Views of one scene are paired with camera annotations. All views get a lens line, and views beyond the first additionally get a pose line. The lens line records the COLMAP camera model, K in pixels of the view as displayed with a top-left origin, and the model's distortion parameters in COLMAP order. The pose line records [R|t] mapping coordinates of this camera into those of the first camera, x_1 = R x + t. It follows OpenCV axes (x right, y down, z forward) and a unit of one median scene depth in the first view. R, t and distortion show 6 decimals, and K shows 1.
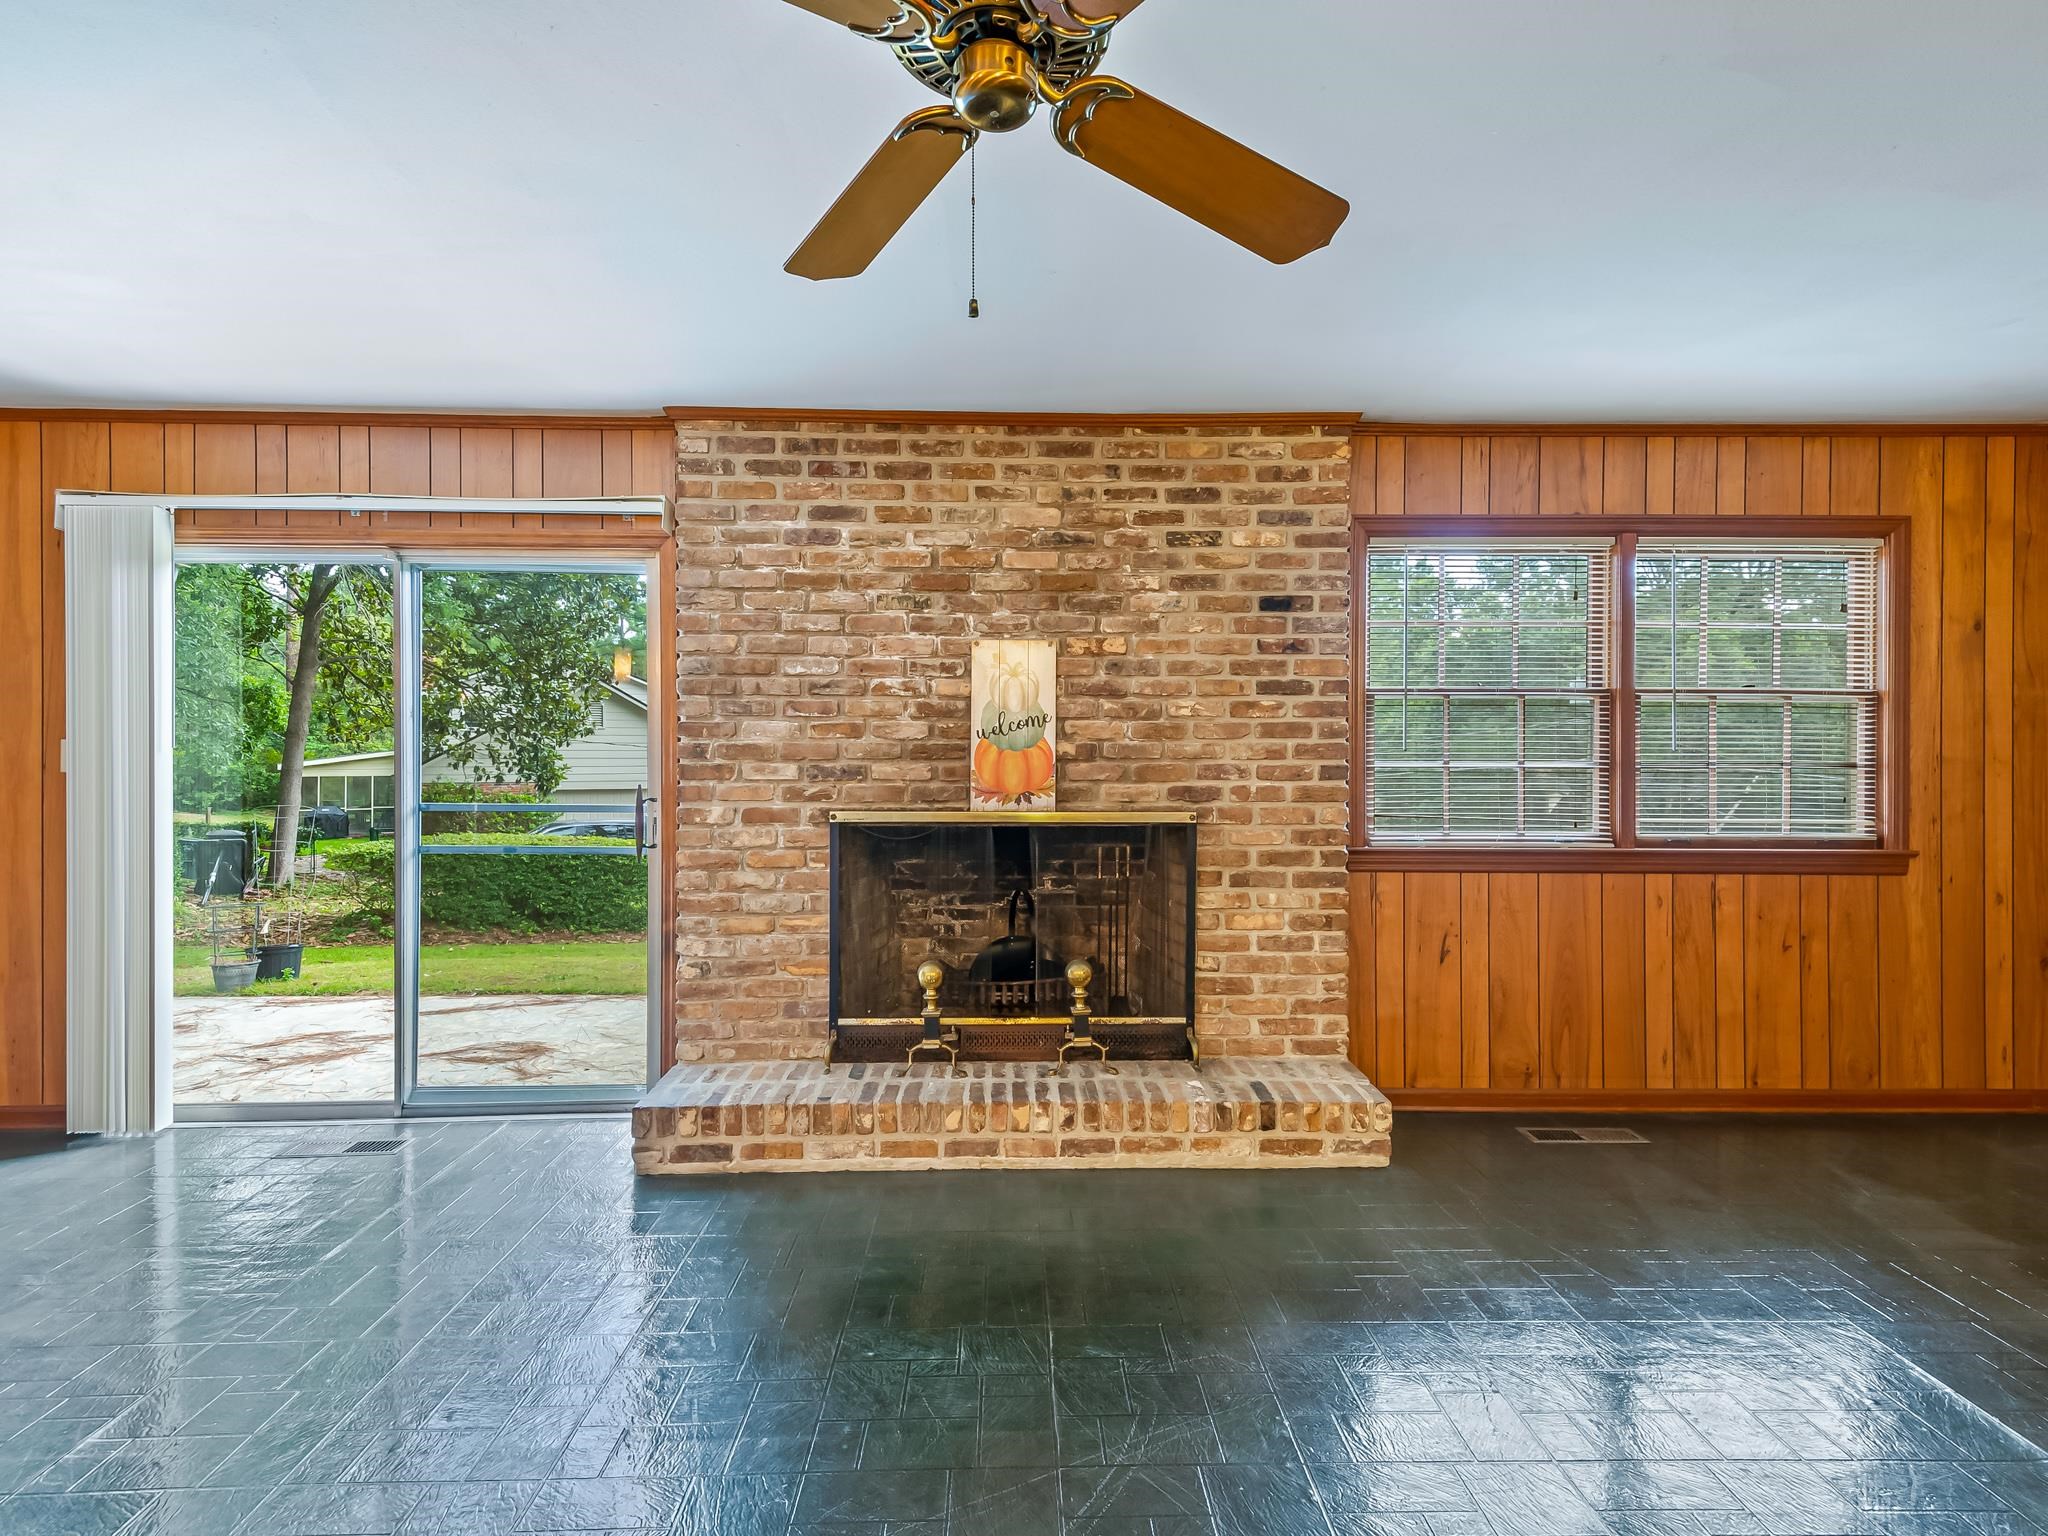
lens RADIAL K [[972.3, 0, 1024.0], [0, 972.3, 768.0], [0, 0, 1]] dist [0.033014, -0.000371]
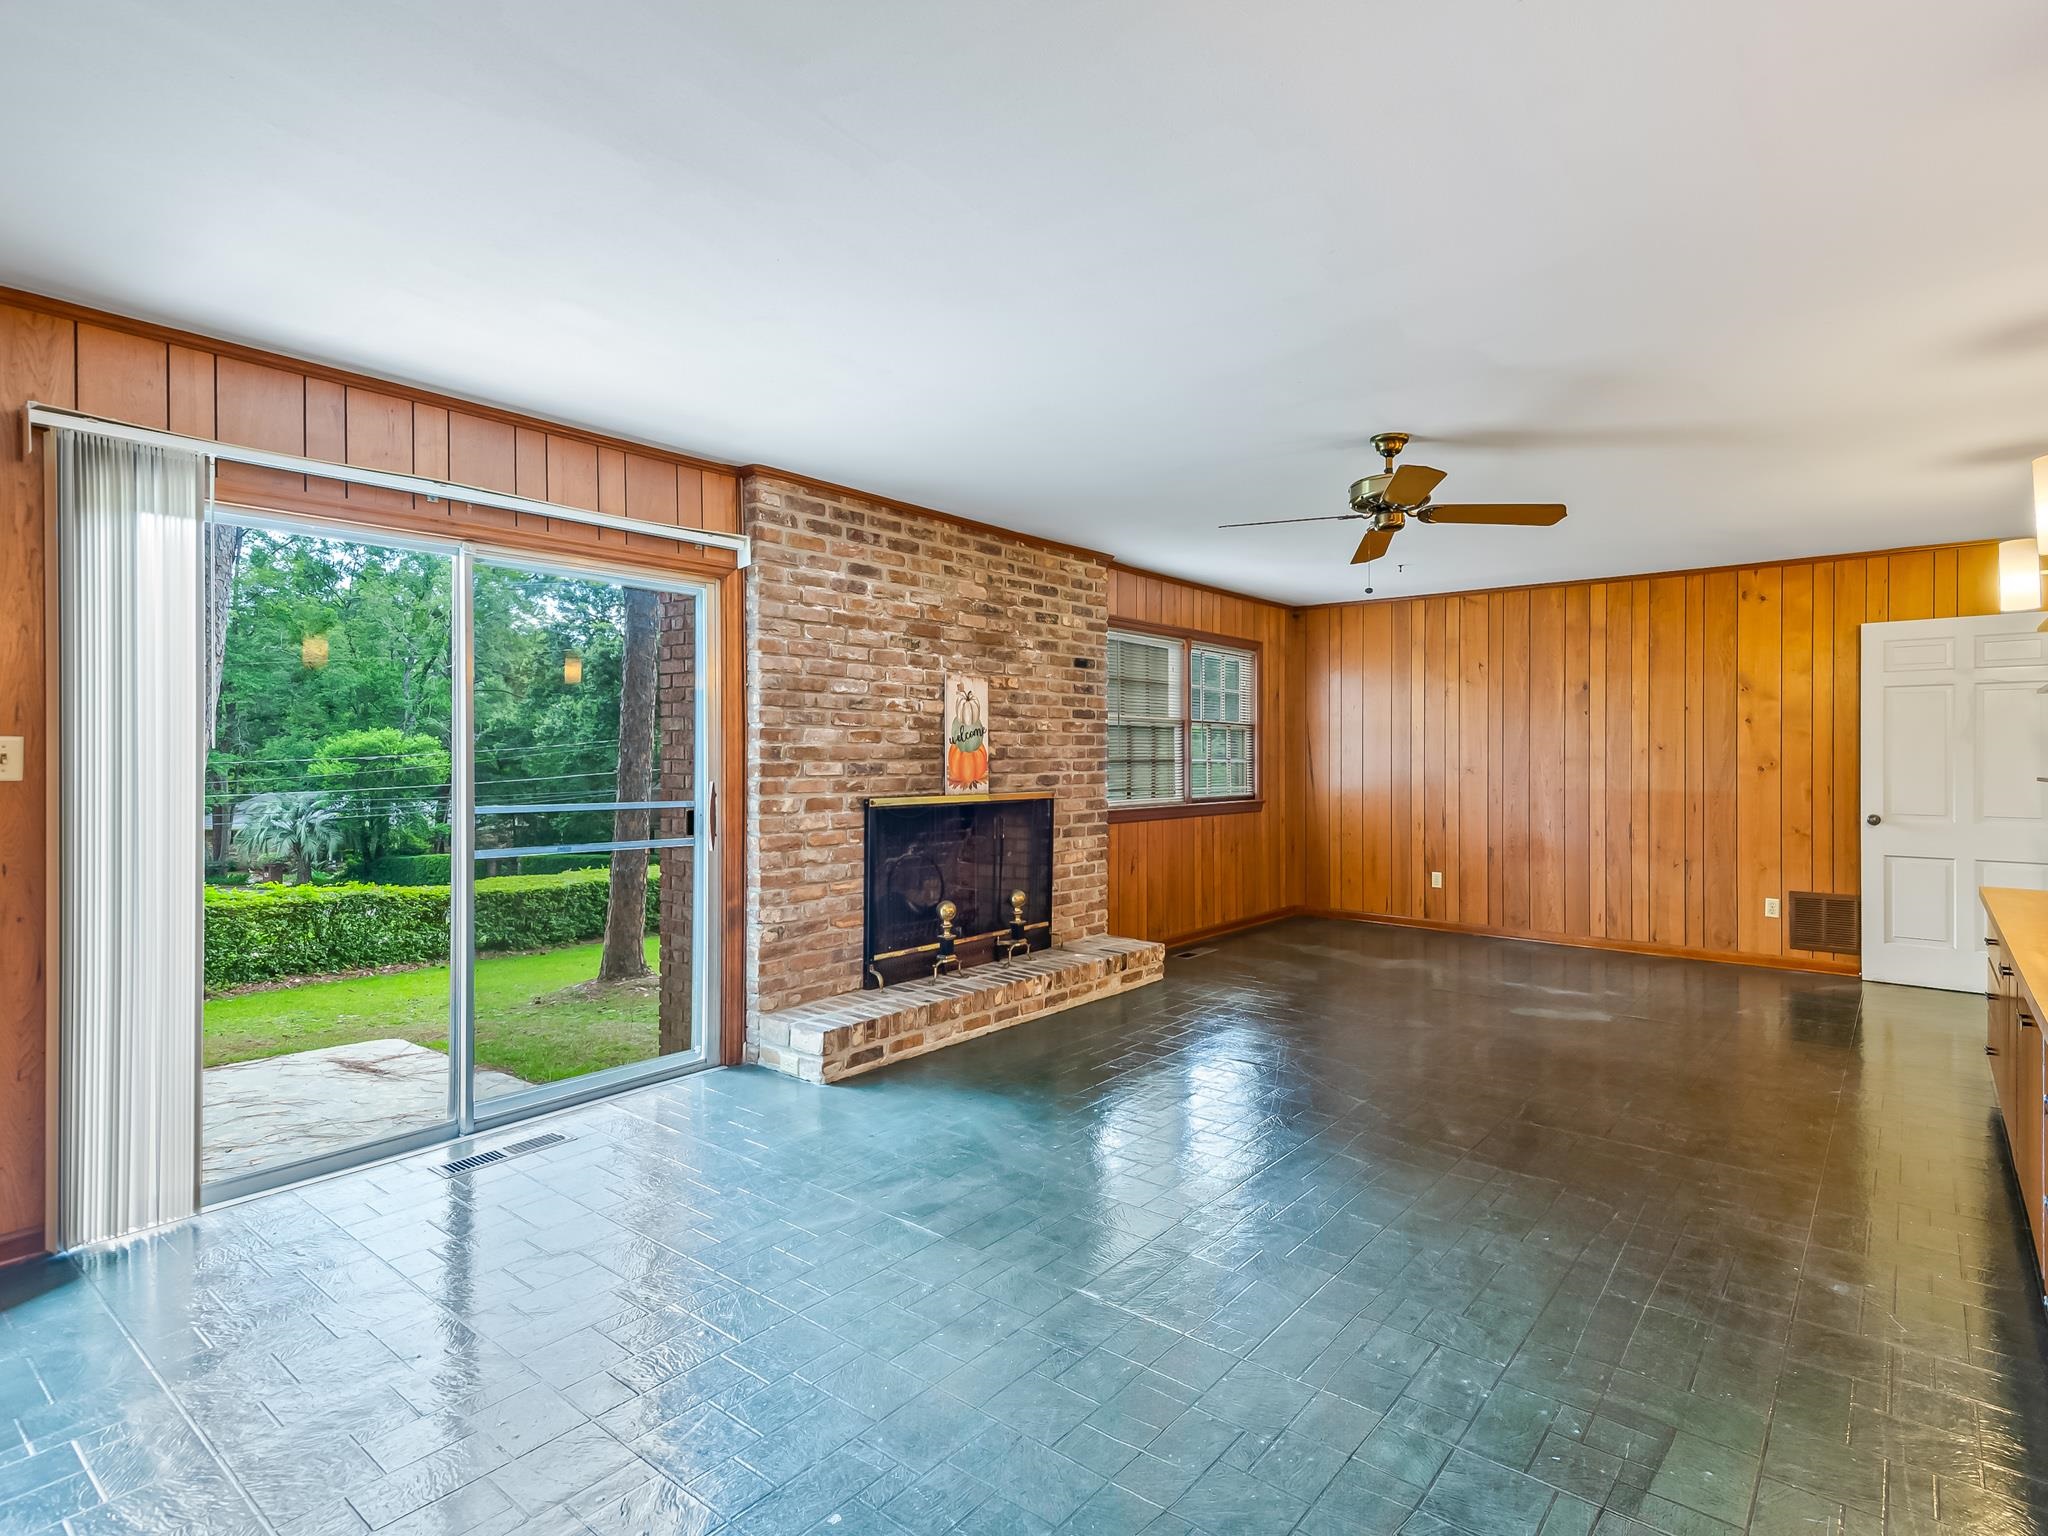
lens RADIAL K [[1058.5, 0, 1024.0], [0, 1058.5, 768.0], [0, 0, 1]] dist [0.001700, 0.000171]
pose [[0.653096, -0.010325, 0.757205, -1.135450], [0.007934, 0.999945, 0.006792, -0.004742], [-0.757233, 0.001572, 0.653143, -0.087748]]
